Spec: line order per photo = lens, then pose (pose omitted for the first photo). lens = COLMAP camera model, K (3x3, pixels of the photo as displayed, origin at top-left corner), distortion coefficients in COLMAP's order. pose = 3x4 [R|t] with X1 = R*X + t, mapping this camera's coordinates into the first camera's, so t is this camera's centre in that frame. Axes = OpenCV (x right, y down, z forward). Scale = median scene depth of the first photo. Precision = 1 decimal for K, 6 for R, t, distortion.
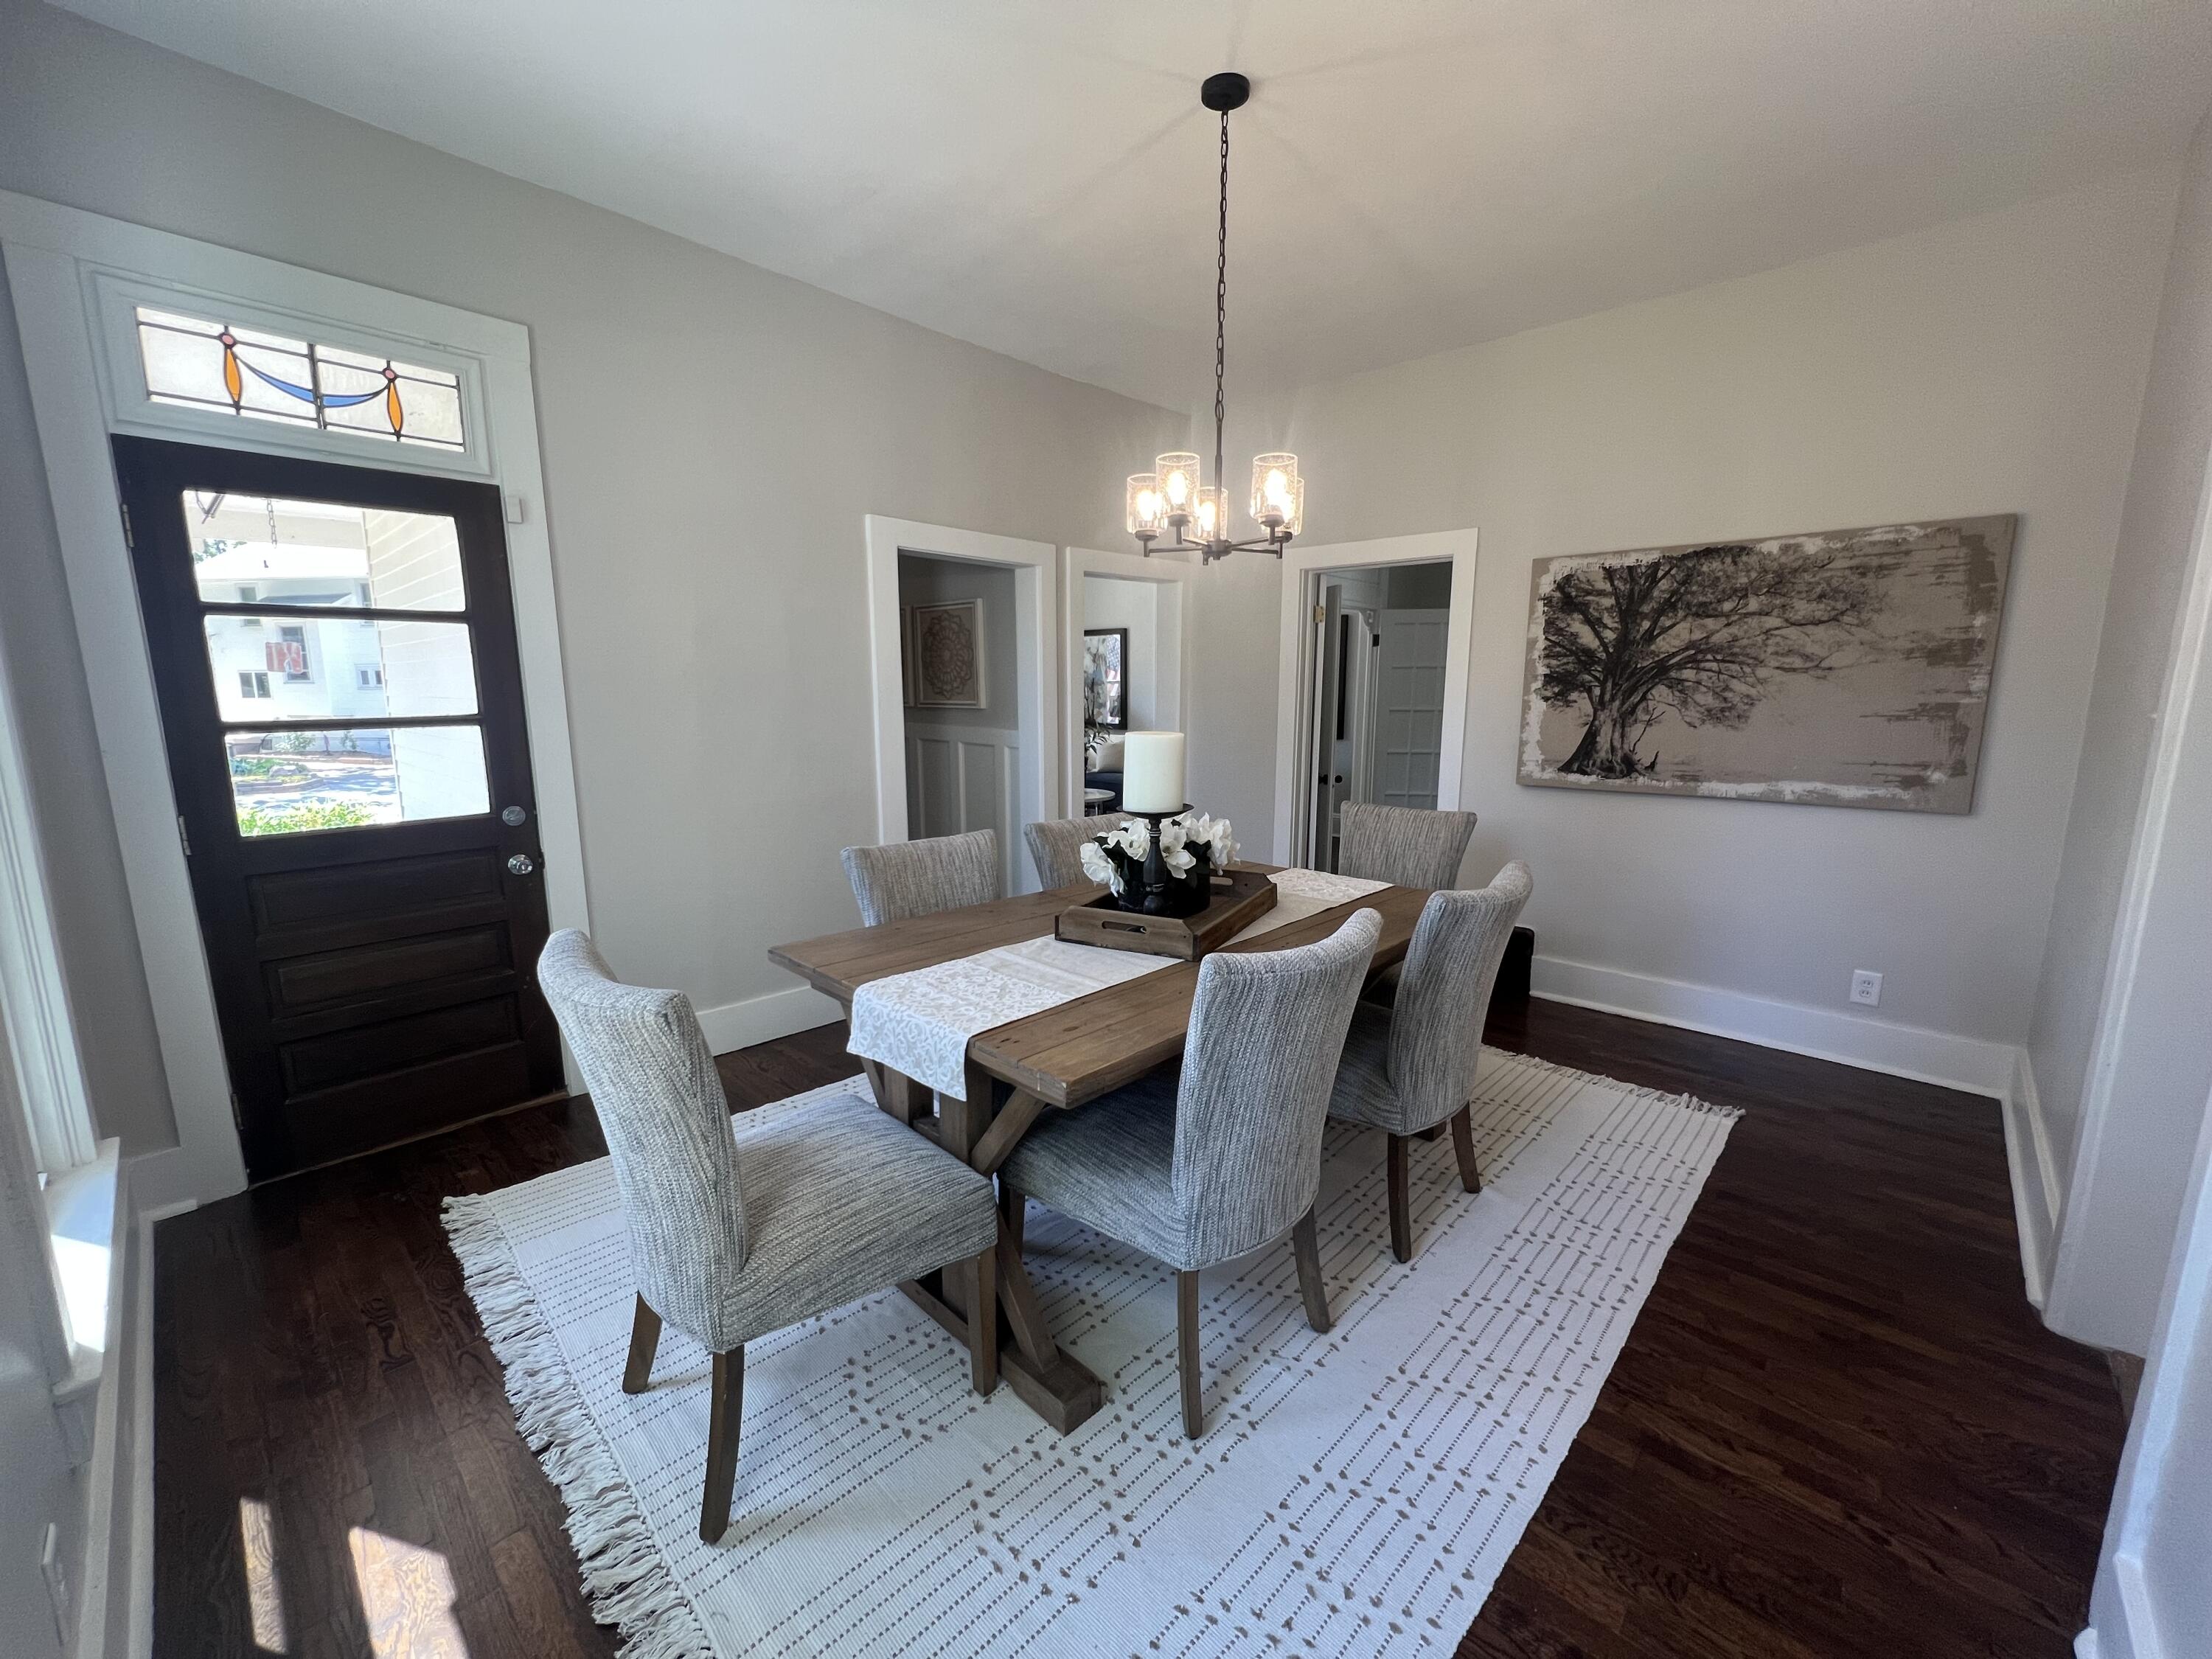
lens RADIAL K [[882.7, 0, 1109.0], [0, 882.7, 832.4], [0, 0, 1]] dist [-0.003749, 0.000597]
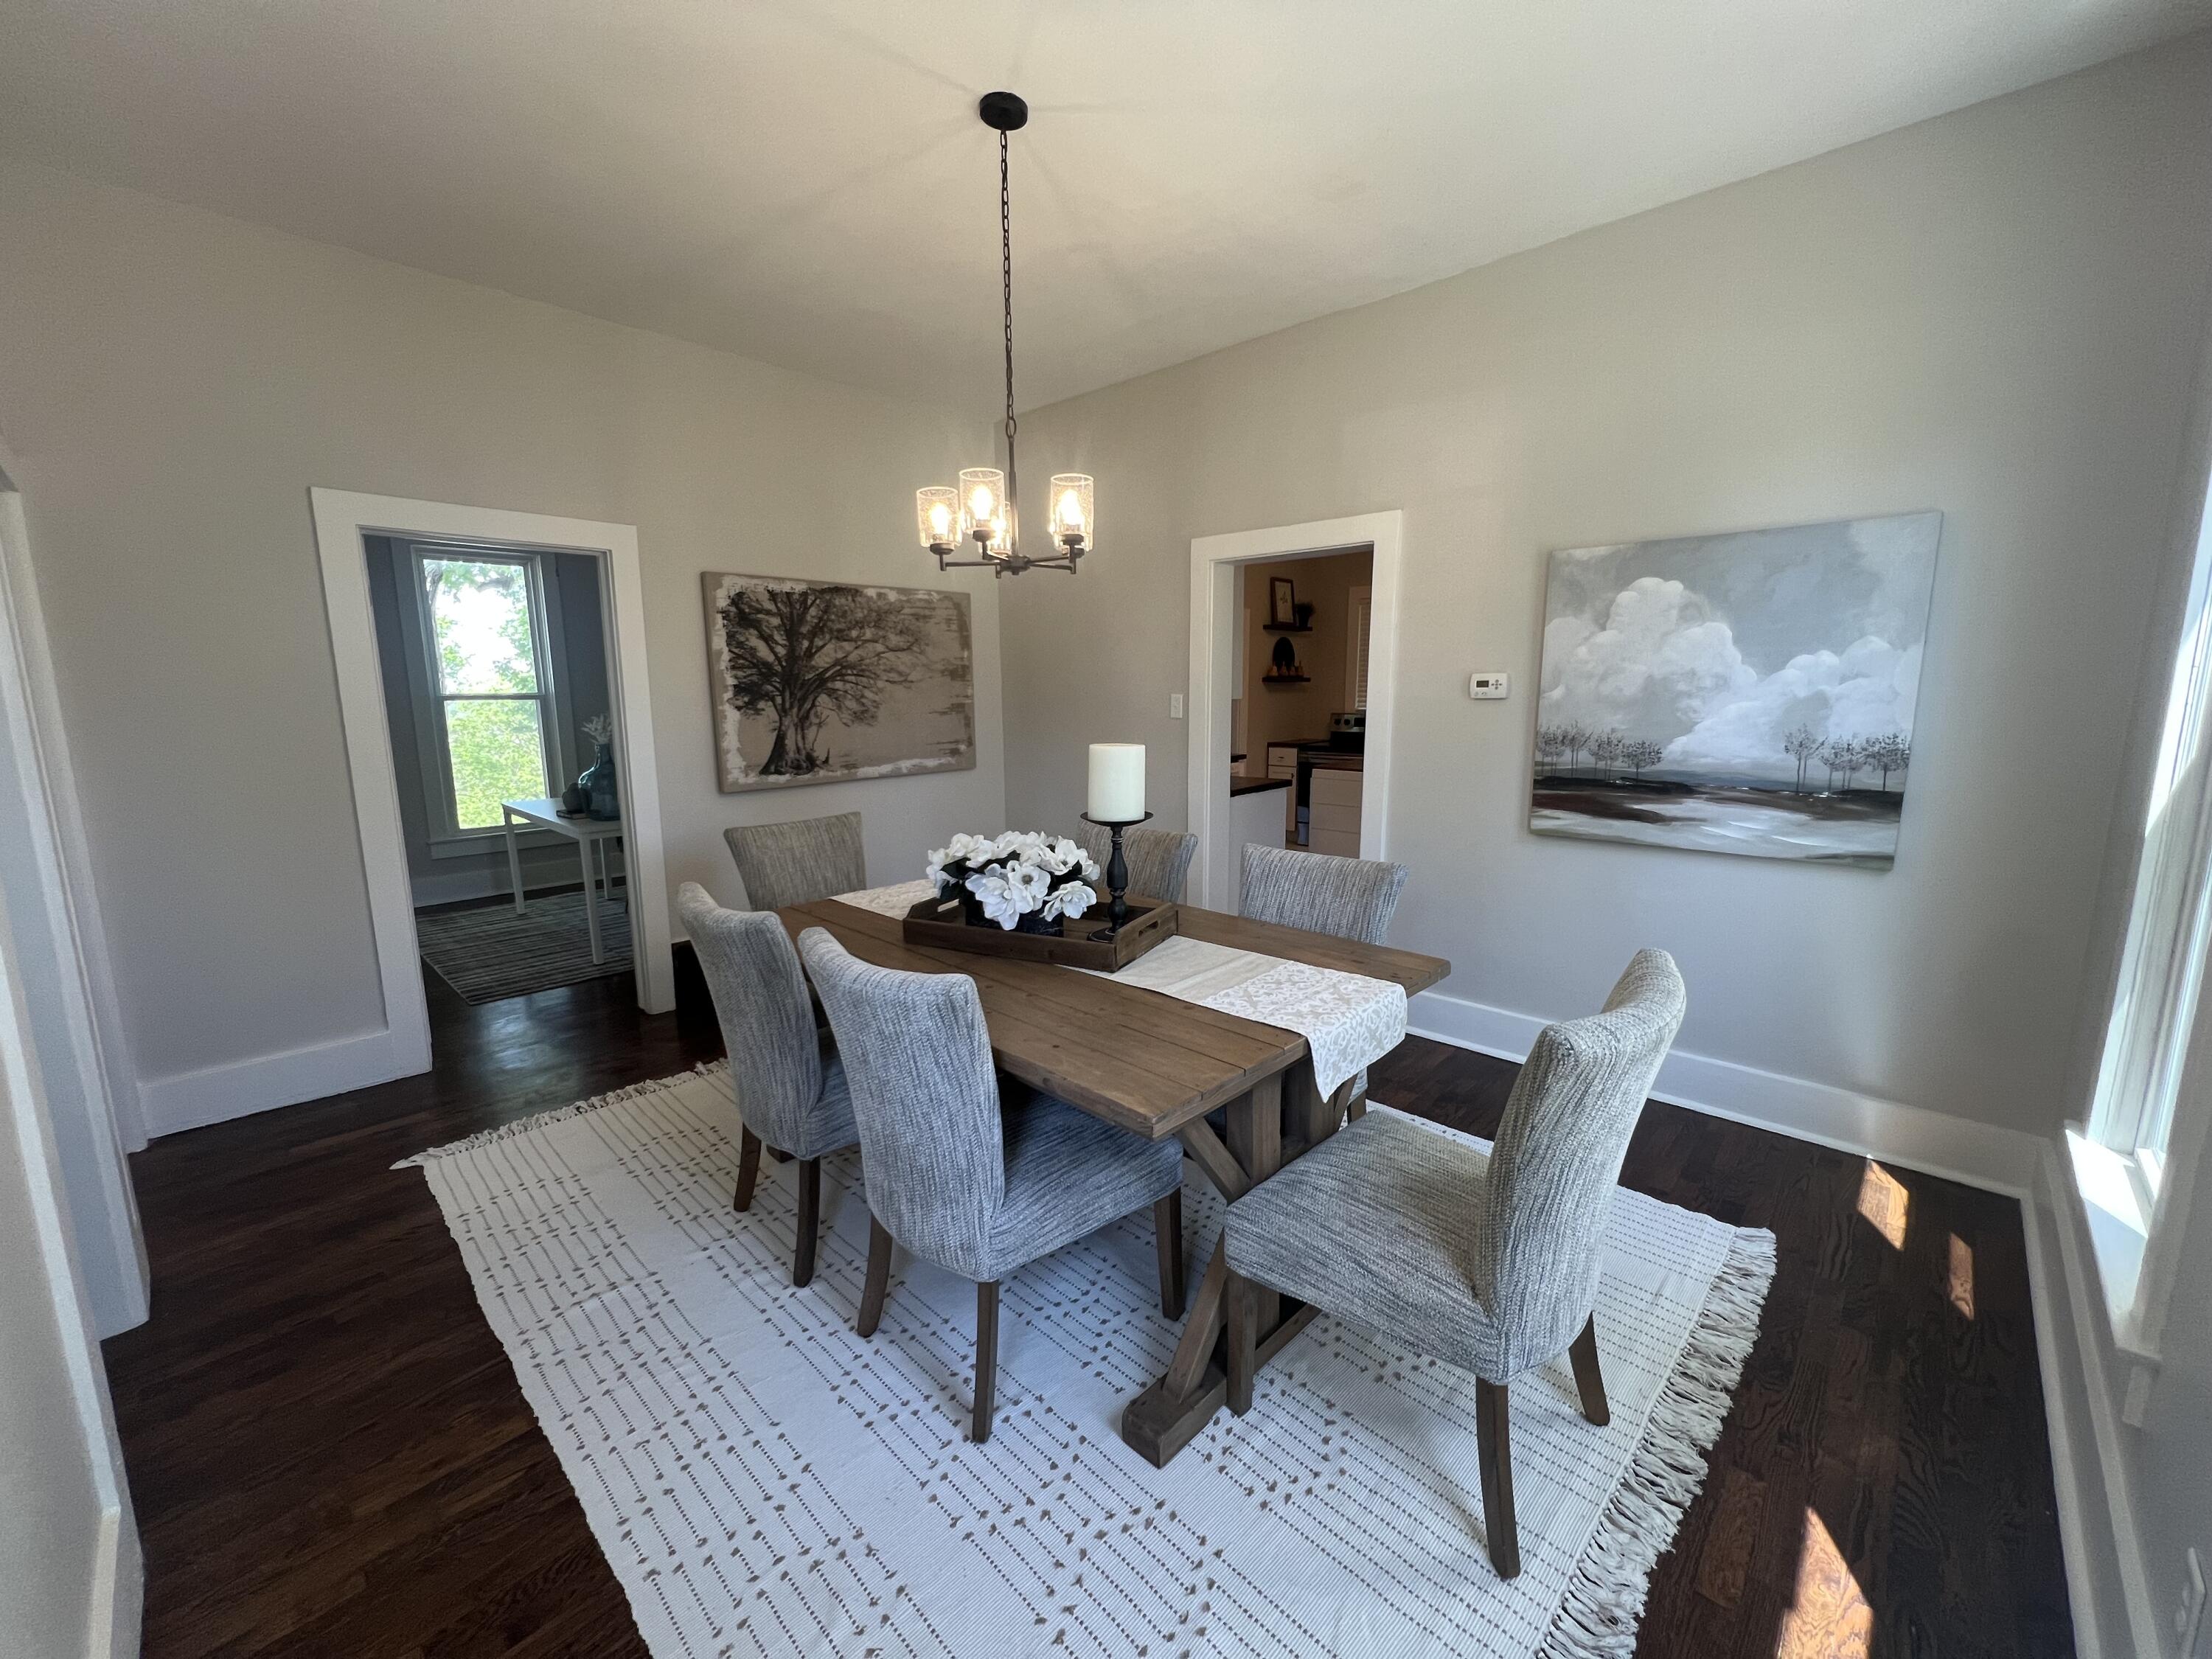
lens RADIAL K [[882.7, 0, 1102.3], [0, 882.7, 833.0], [0, 0, 1]] dist [-0.003749, 0.000597]
pose [[0.007672, -0.165117, 0.986244, -0.615022], [0.170375, 0.972068, 0.161418, -0.112057], [-0.985349, 0.166793, 0.035590, 0.611830]]
